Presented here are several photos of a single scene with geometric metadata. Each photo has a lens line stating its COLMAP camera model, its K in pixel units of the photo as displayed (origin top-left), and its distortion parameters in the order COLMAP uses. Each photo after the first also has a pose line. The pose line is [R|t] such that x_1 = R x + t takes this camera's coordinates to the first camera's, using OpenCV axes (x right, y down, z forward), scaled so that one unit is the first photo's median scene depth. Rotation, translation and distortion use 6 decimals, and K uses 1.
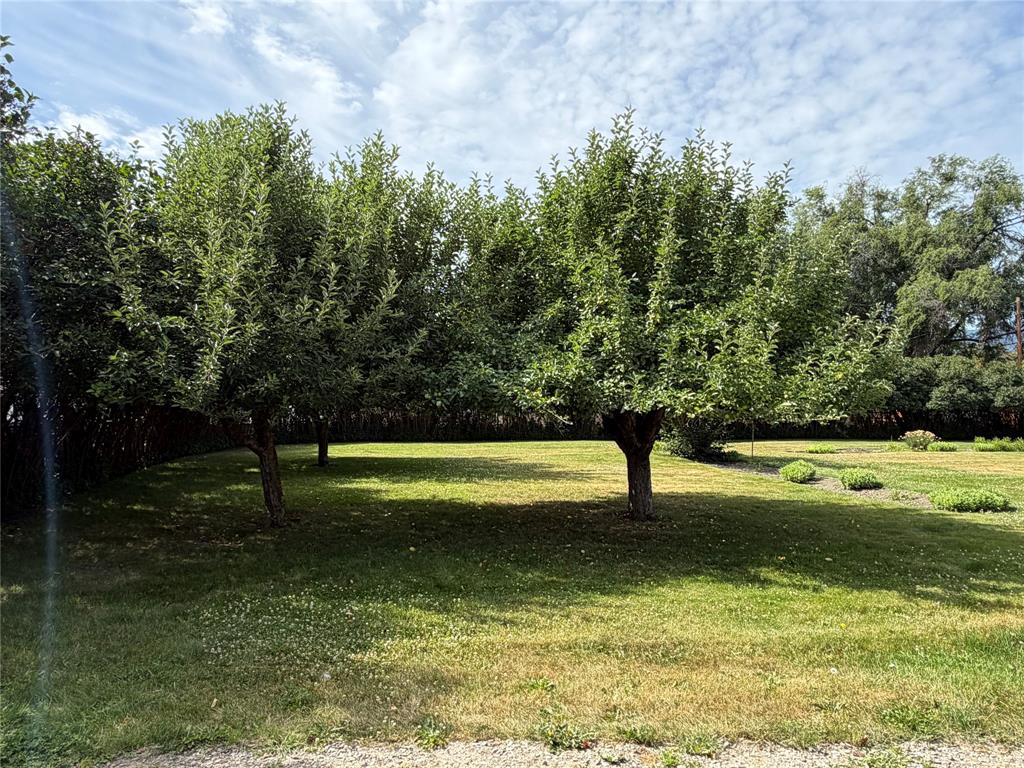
lens RADIAL K [[706.4, 0, 512.5], [0, 706.4, 375.1], [0, 0, 1]] dist [-0.001883, -0.003591]
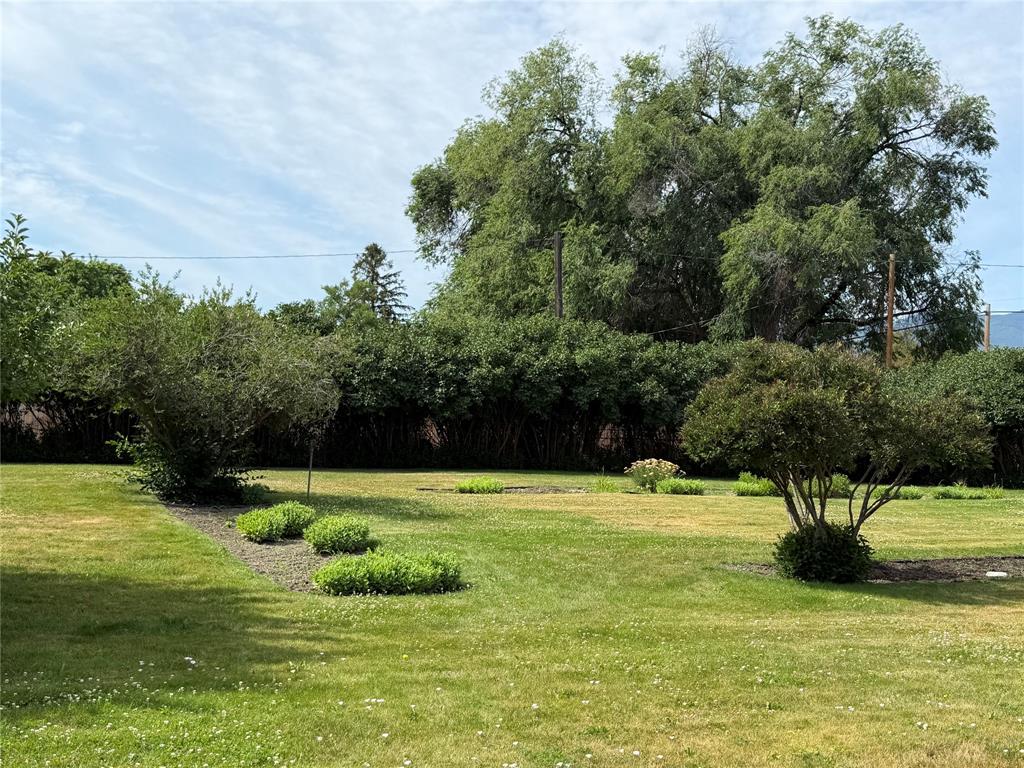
lens RADIAL K [[1227.1, 0, 512.0], [0, 1227.1, 384.0], [0, 0, 1]] dist [0.233384, -0.574705]
pose [[0.977745, 0.036631, 0.206575, 0.184475], [-0.041001, 0.999016, 0.016911, -0.000810], [-0.205752, -0.025004, 0.978285, -0.026066]]
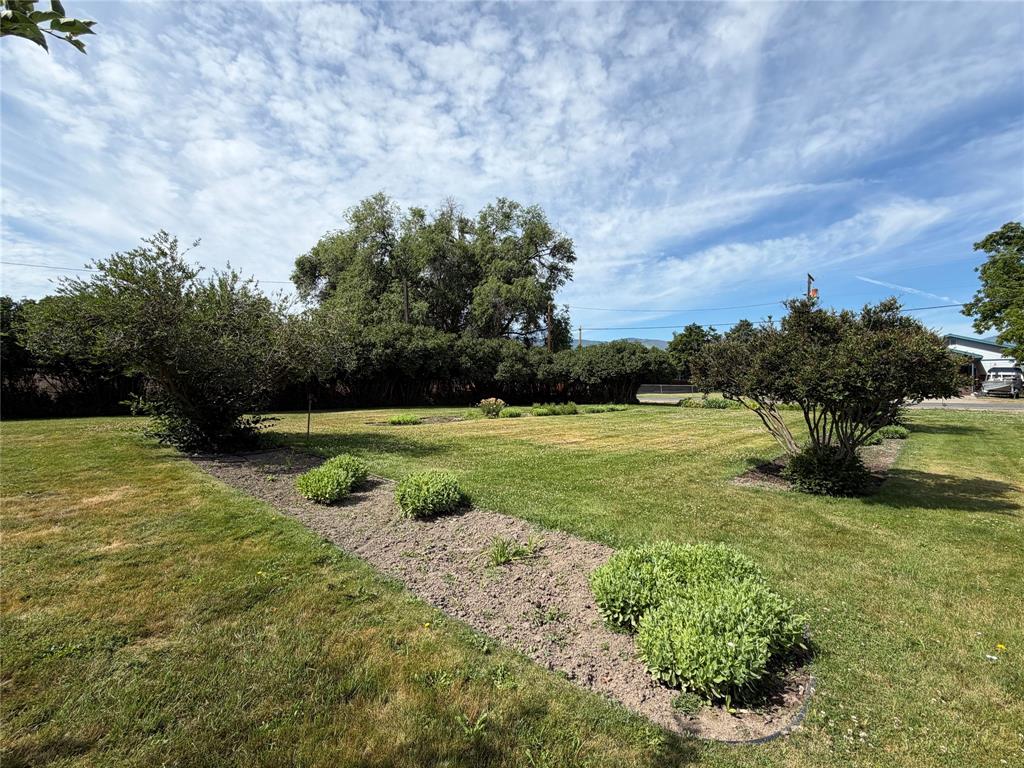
lens RADIAL K [[473.8, 0, 517.7], [0, 473.8, 380.3], [0, 0, 1]] dist [0.001391, 0.000083]
pose [[0.820911, 0.008180, 0.570998, 0.146333], [-0.032545, 0.998942, 0.032479, 0.019766], [-0.570128, -0.045245, 0.820309, 0.292221]]
